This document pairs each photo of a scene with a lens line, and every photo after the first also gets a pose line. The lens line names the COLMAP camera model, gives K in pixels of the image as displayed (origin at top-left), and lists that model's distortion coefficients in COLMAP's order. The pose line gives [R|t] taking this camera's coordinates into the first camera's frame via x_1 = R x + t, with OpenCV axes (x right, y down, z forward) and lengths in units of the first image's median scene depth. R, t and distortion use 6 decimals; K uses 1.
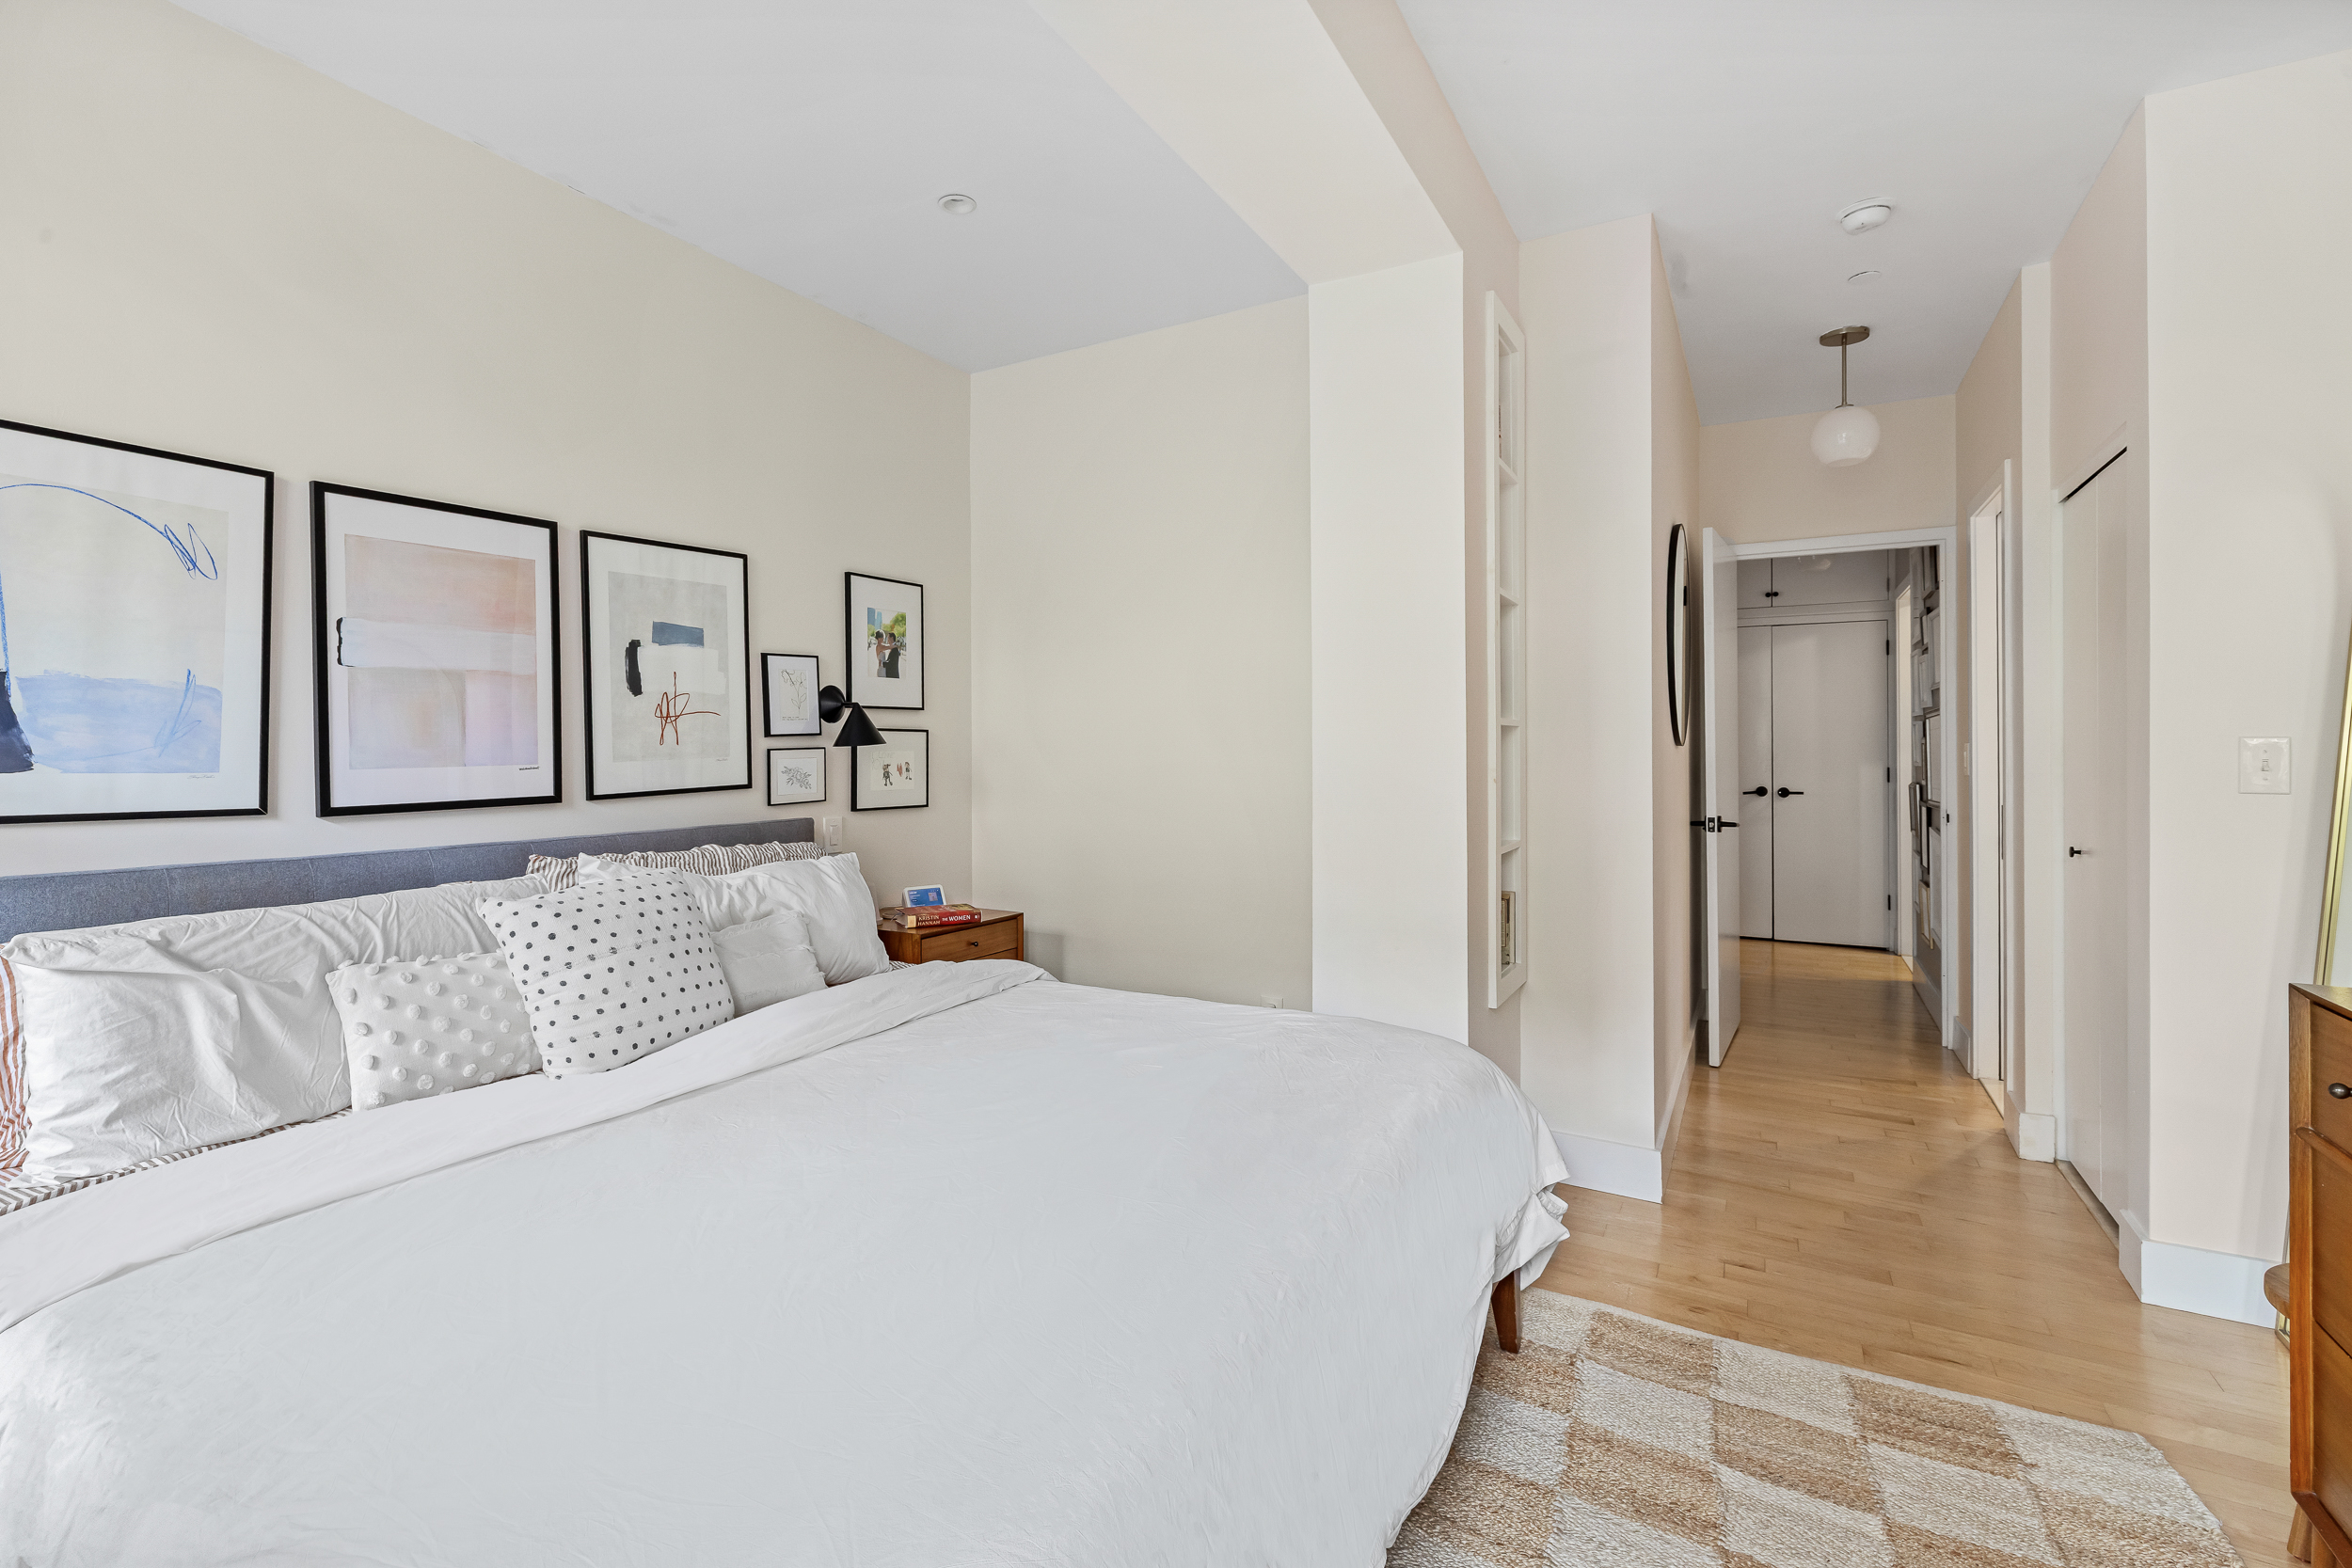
lens RADIAL K [[1032.8, 0, 1178.2], [0, 1032.8, 745.4], [0, 0, 1]] dist [0.000079, -0.000029]
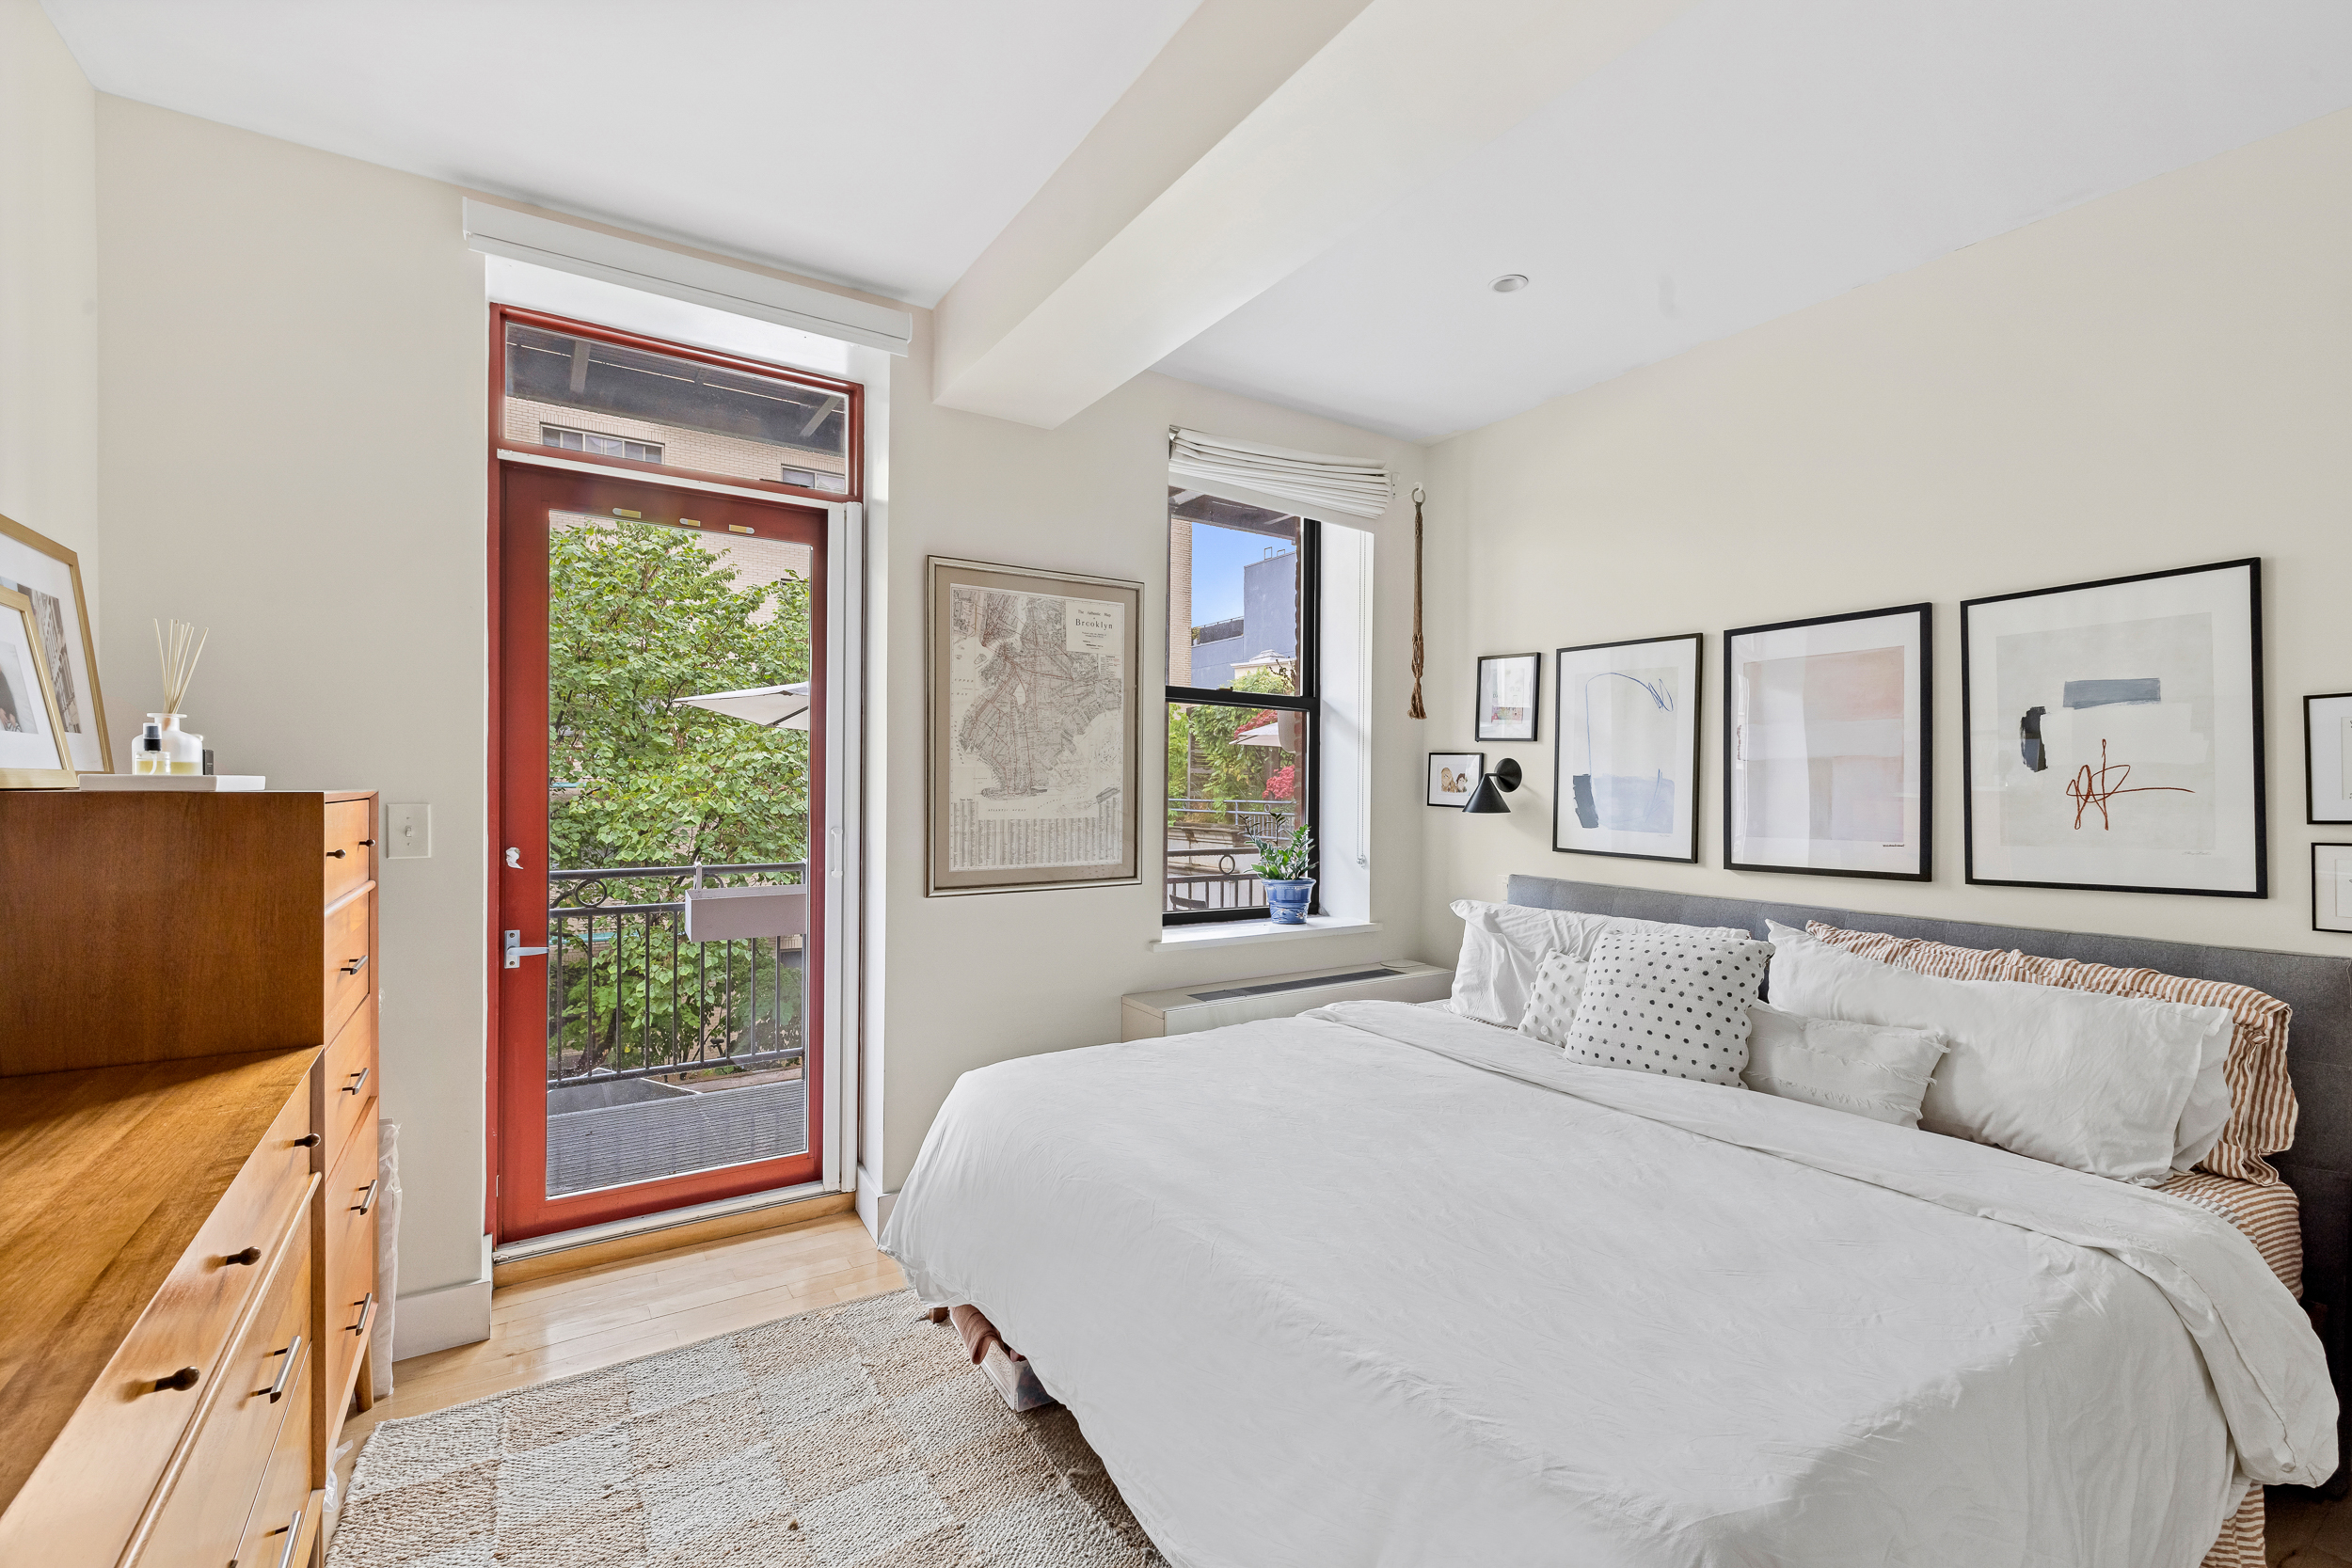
lens RADIAL K [[1047.4, 0, 1169.0], [0, 1047.4, 818.5], [0, 0, 1]] dist [-0.000606, 0.000003]
pose [[-0.472137, 0.029541, -0.881030, 0.652961], [-0.005322, 0.999325, 0.036360, -0.039507], [0.881509, 0.021856, -0.471661, 0.837997]]
